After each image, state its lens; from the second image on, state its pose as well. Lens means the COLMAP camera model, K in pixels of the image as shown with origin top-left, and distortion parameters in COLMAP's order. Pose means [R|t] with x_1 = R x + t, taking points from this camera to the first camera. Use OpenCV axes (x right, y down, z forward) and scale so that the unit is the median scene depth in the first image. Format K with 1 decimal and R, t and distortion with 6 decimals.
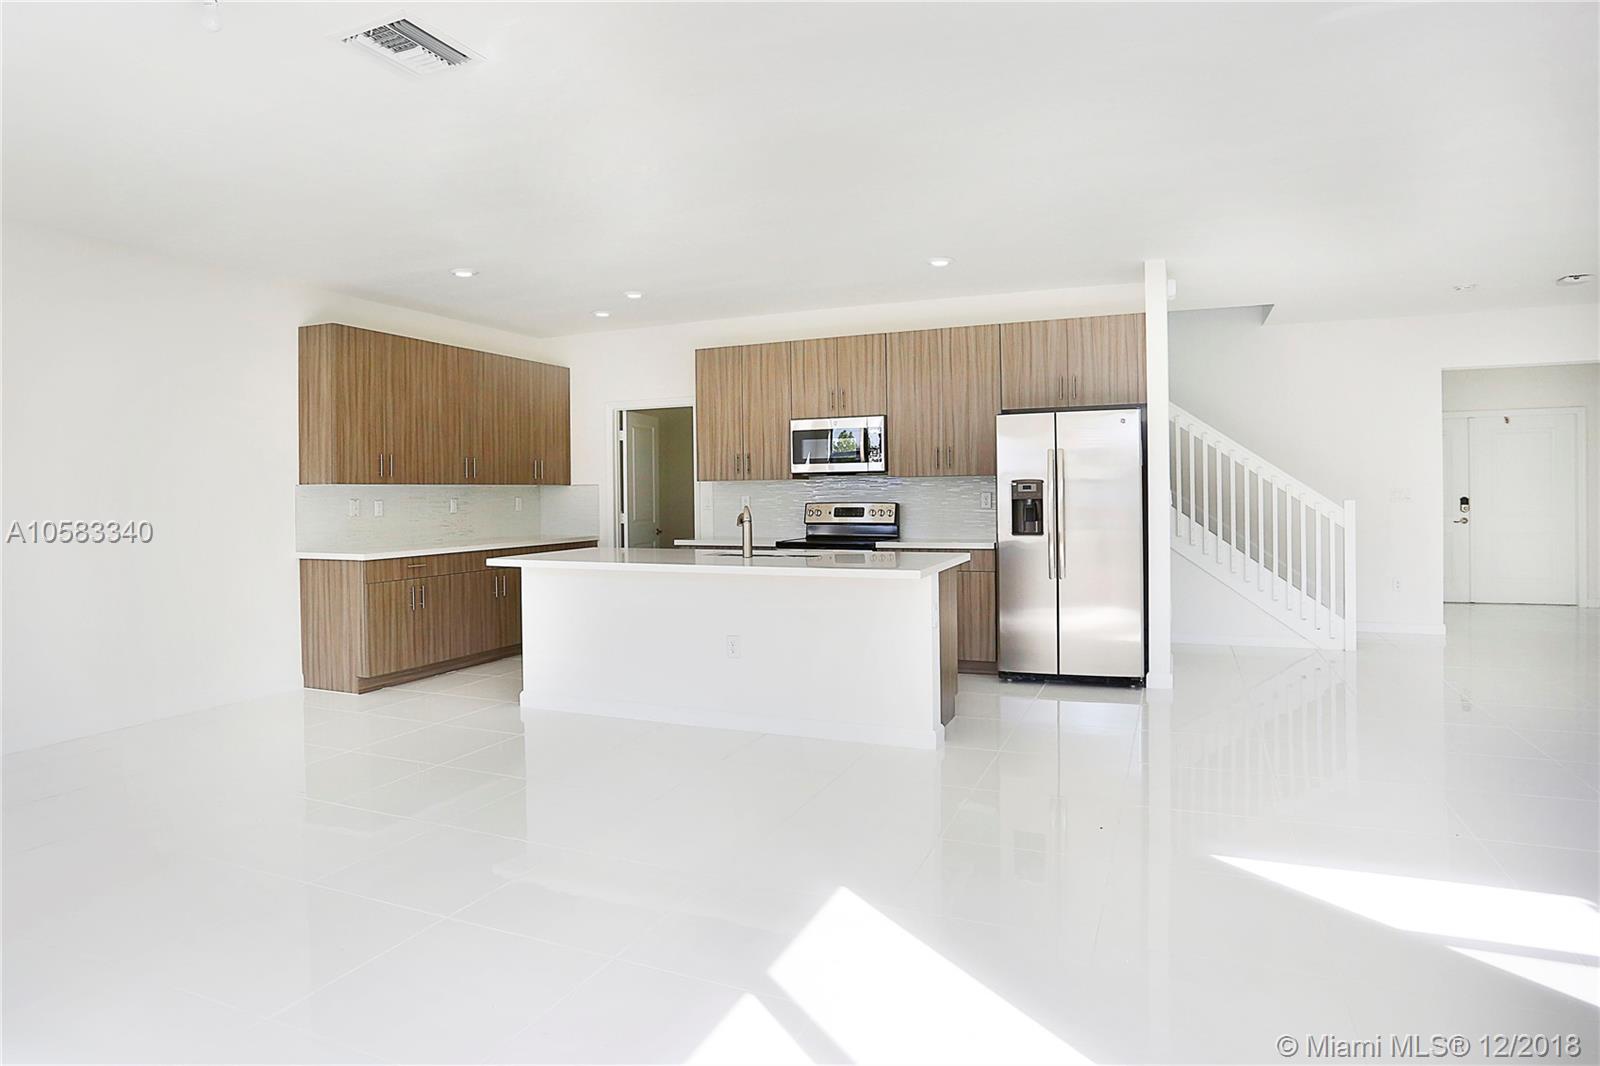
lens RADIAL K [[947.6, 0, 776.4], [0, 947.6, 511.0], [0, 0, 1]] dist [-0.038417, 0.015428]
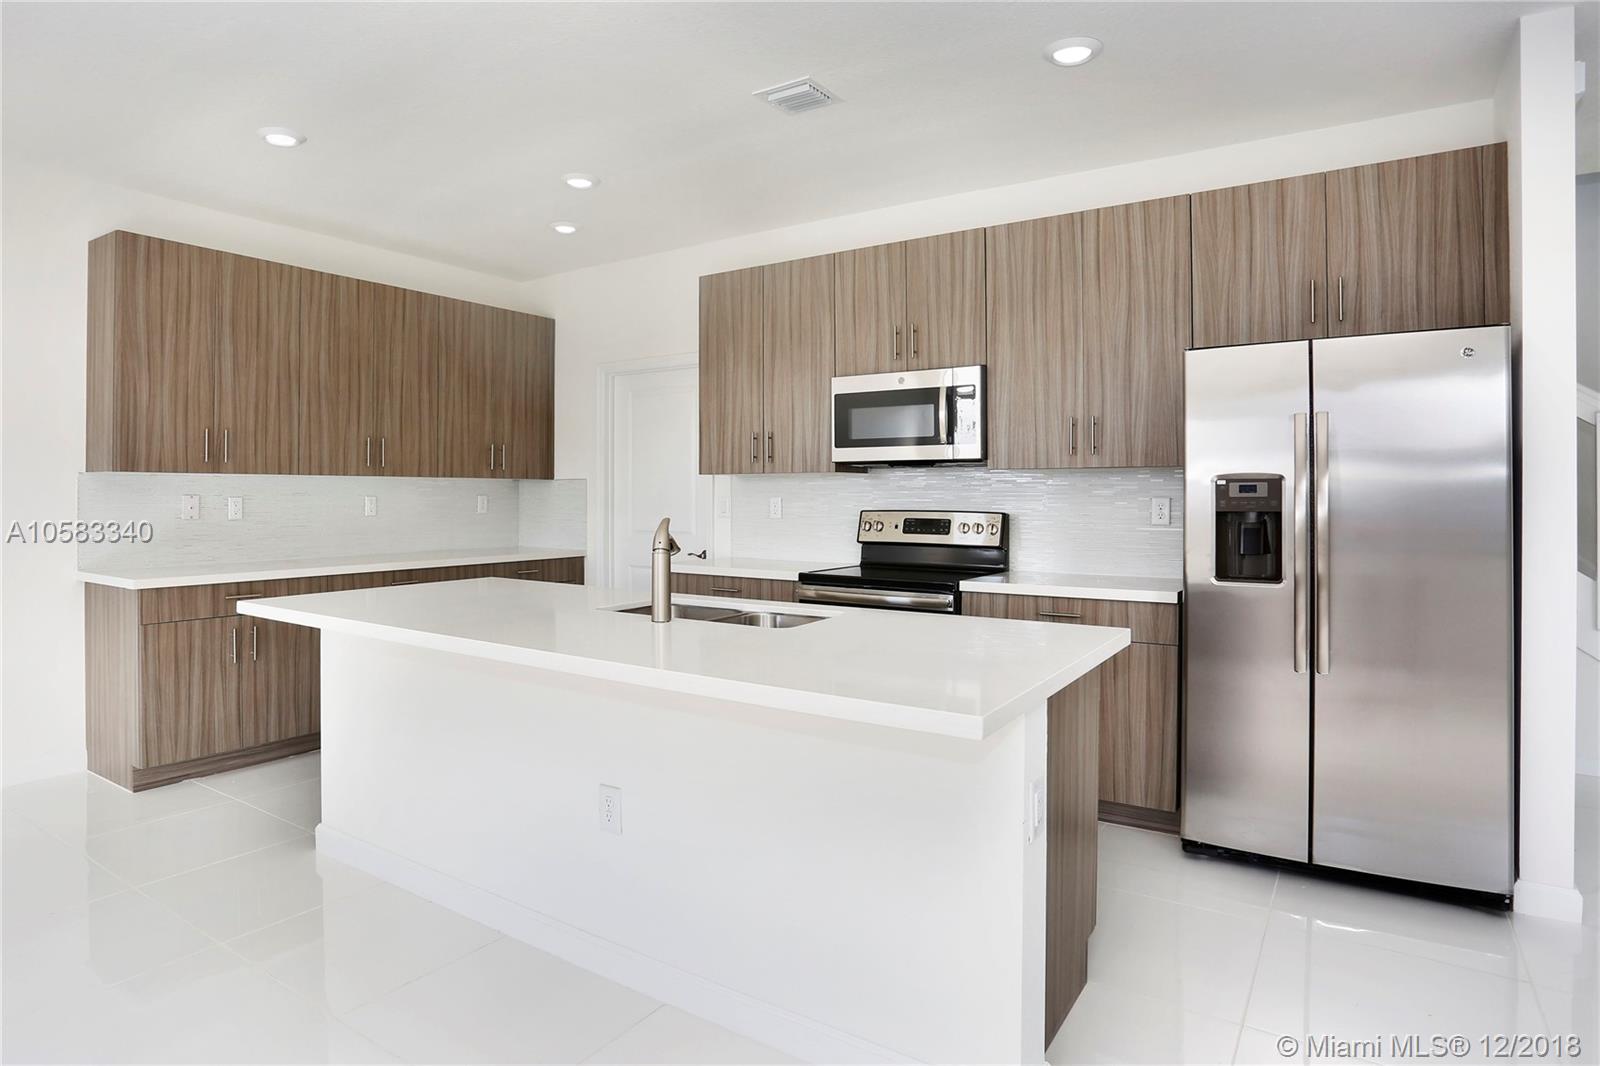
lens RADIAL K [[947.6, 0, 742.2], [0, 947.6, 491.8], [0, 0, 1]] dist [-0.038417, 0.015428]
pose [[0.979477, 0.012555, -0.201163, 0.090077], [-0.016904, 0.999659, -0.019917, -0.007600], [0.200844, 0.022909, 0.979355, 0.405549]]
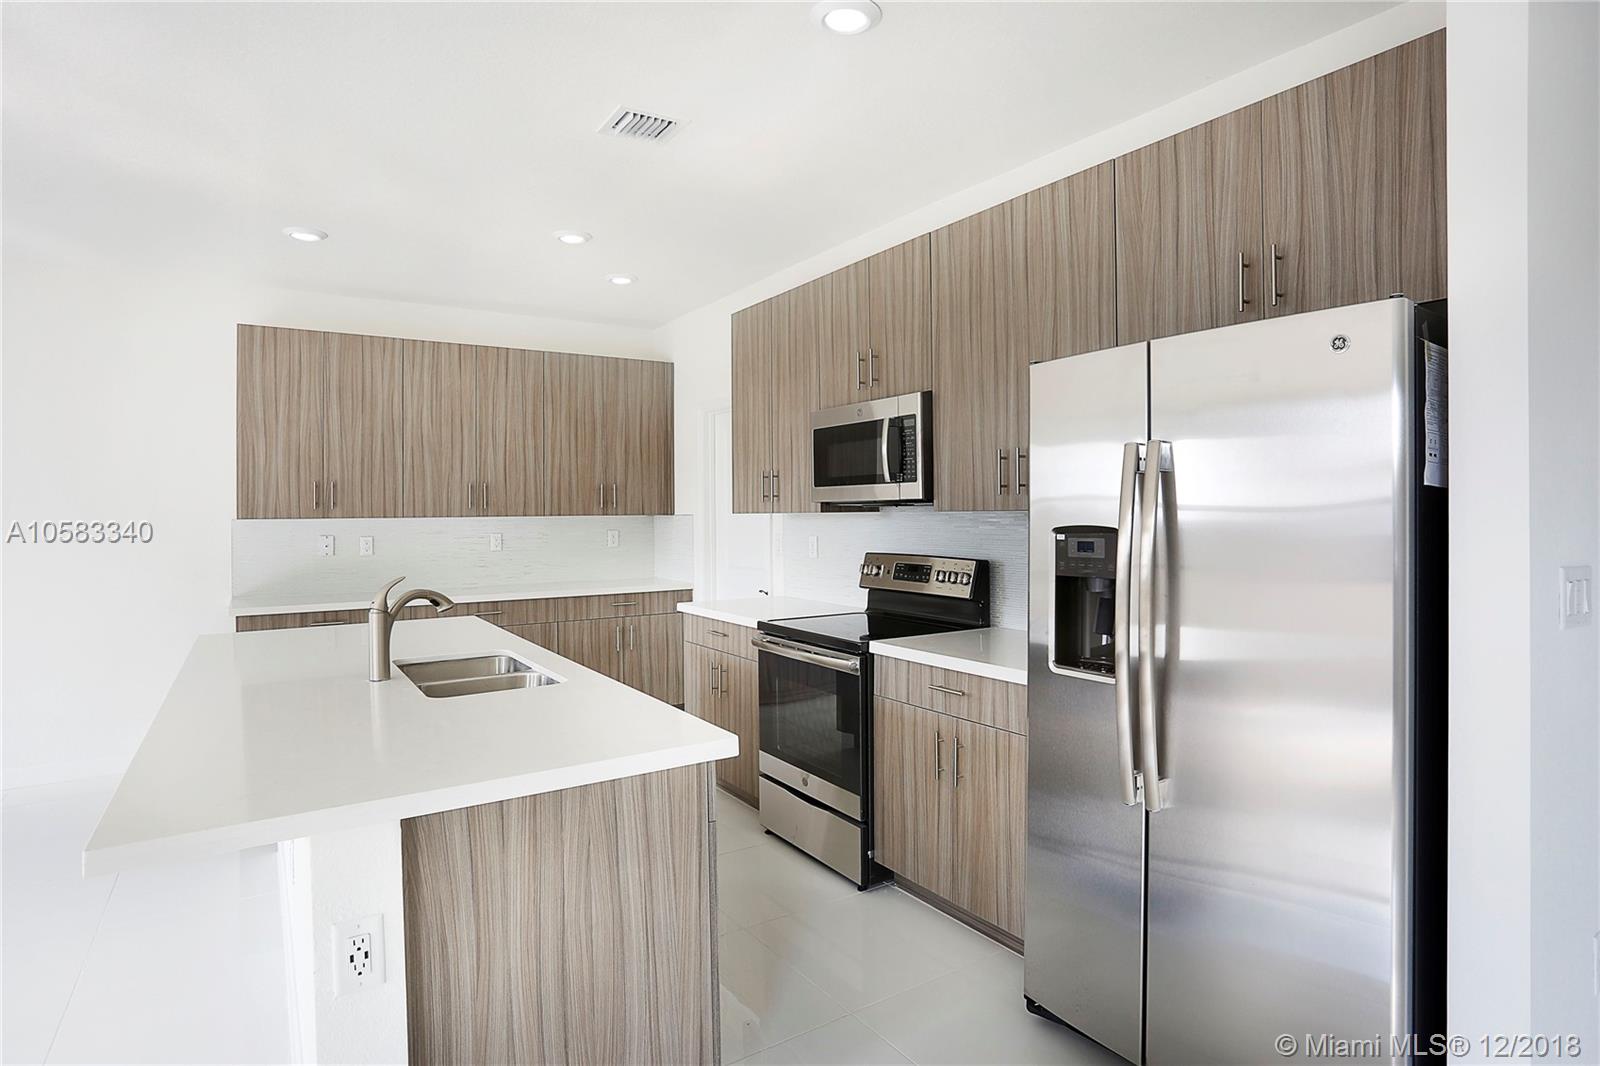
lens RADIAL K [[887.1, 0, 793.7], [0, 887.1, 509.8], [0, 0, 1]] dist [-0.036875, 0.003497]
pose [[0.832399, 0.003661, -0.554164, 0.332204], [-0.012719, 0.999841, -0.012499, -0.030602], [0.554031, 0.017452, 0.832313, 0.580441]]
